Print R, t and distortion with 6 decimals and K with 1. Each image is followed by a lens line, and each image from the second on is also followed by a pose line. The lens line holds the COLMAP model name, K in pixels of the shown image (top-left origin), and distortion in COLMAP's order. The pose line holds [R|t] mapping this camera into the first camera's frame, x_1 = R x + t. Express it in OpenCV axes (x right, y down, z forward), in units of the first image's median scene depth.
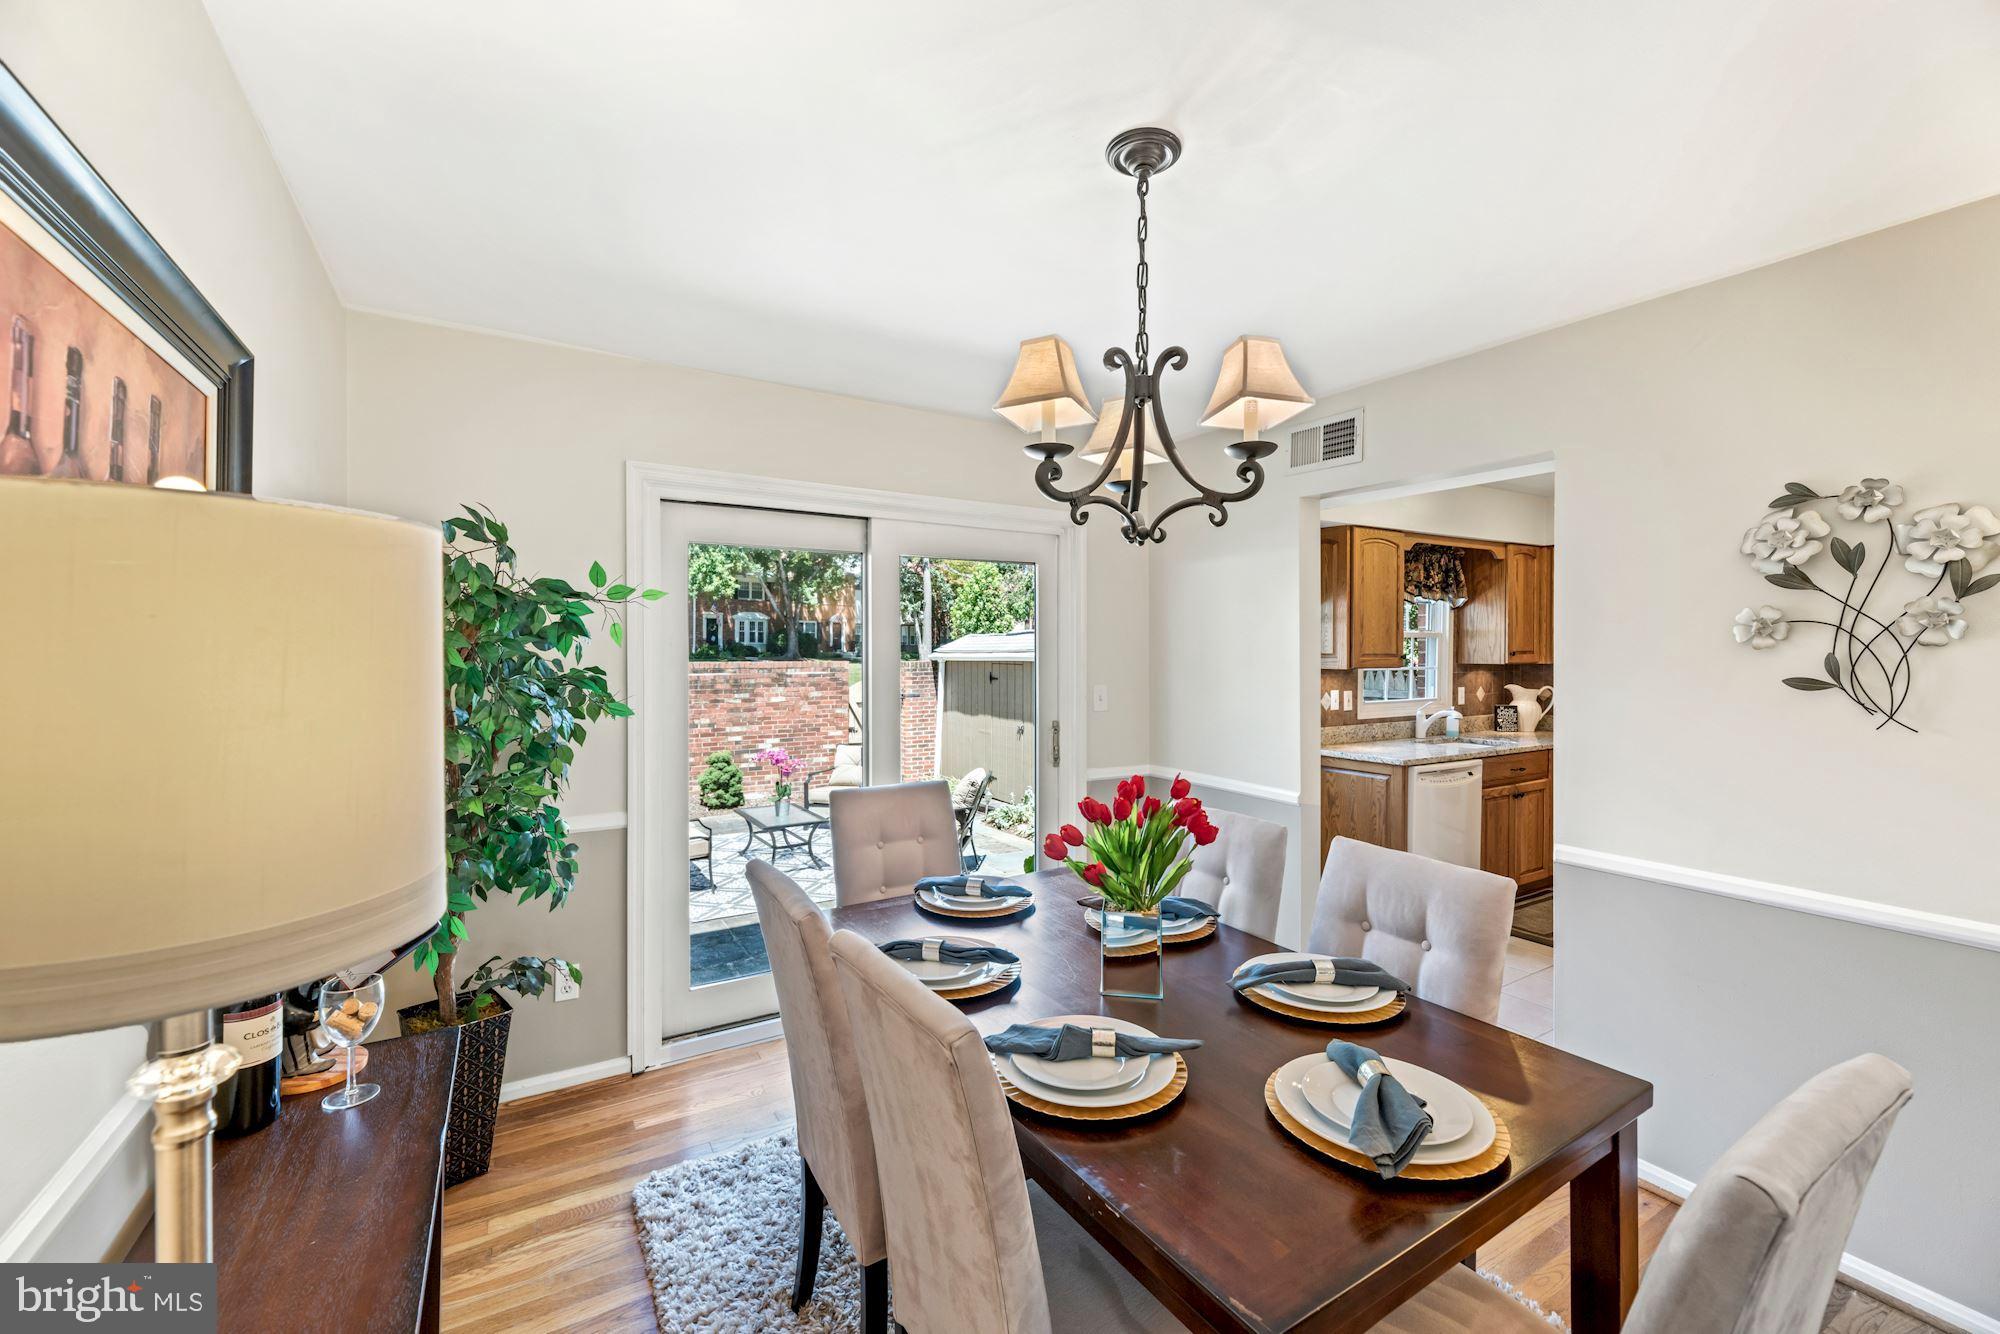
lens RADIAL K [[814.1, 0, 1008.0], [0, 814.1, 657.1], [0, 0, 1]] dist [-0.002975, -0.000099]
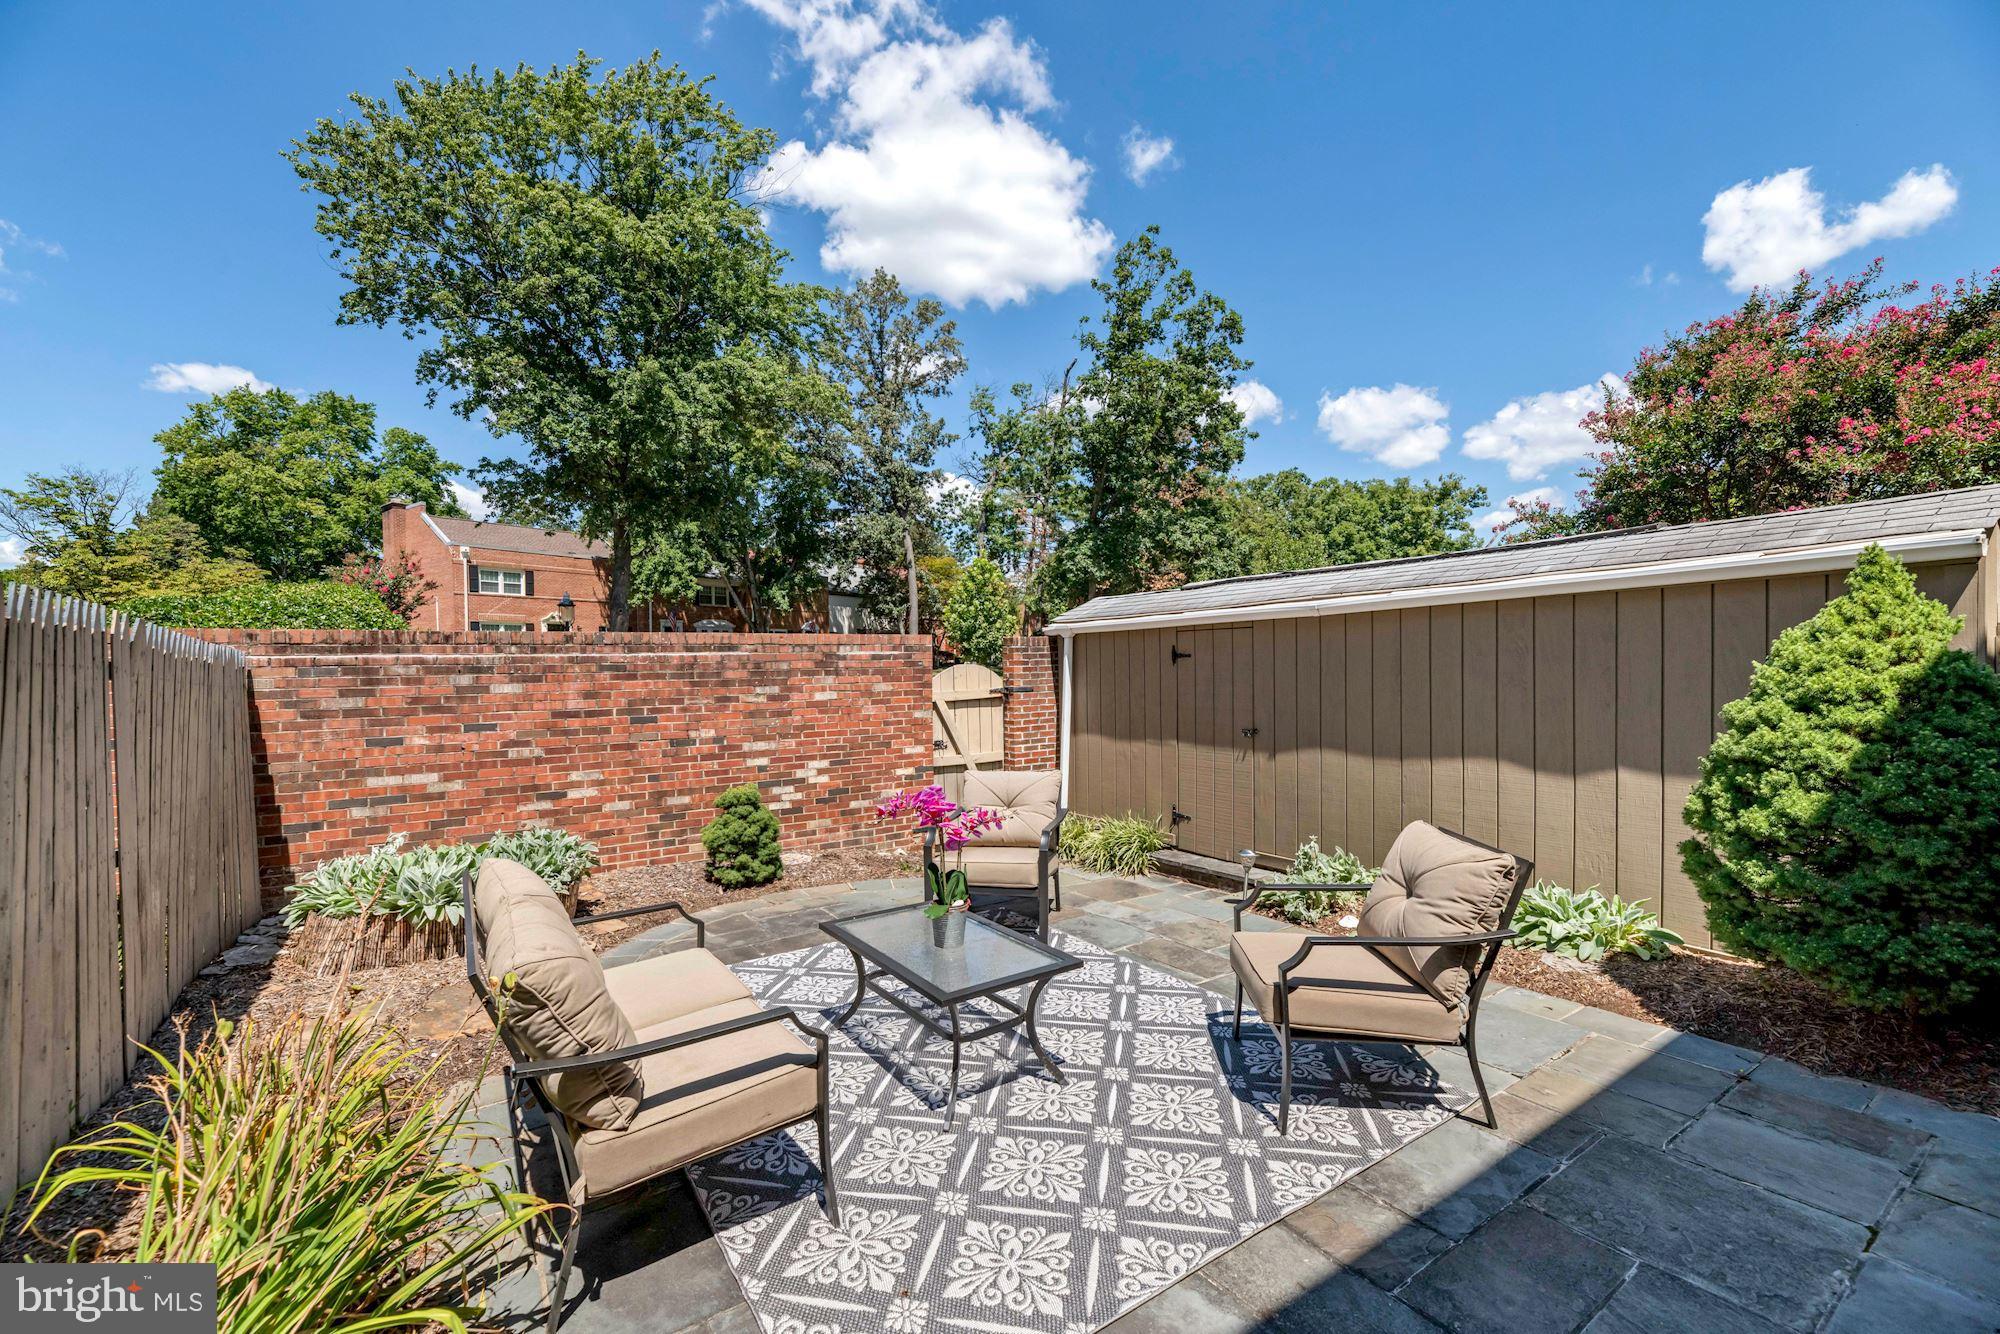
lens RADIAL K [[814.1, 0, 1008.6], [0, 814.1, 676.3], [0, 0, 1]] dist [-0.002975, -0.000099]
pose [[0.998480, -0.014775, 0.053089, -0.371670], [0.014454, 0.999875, 0.006422, 0.073724], [-0.053178, -0.005645, 0.998569, 0.803413]]
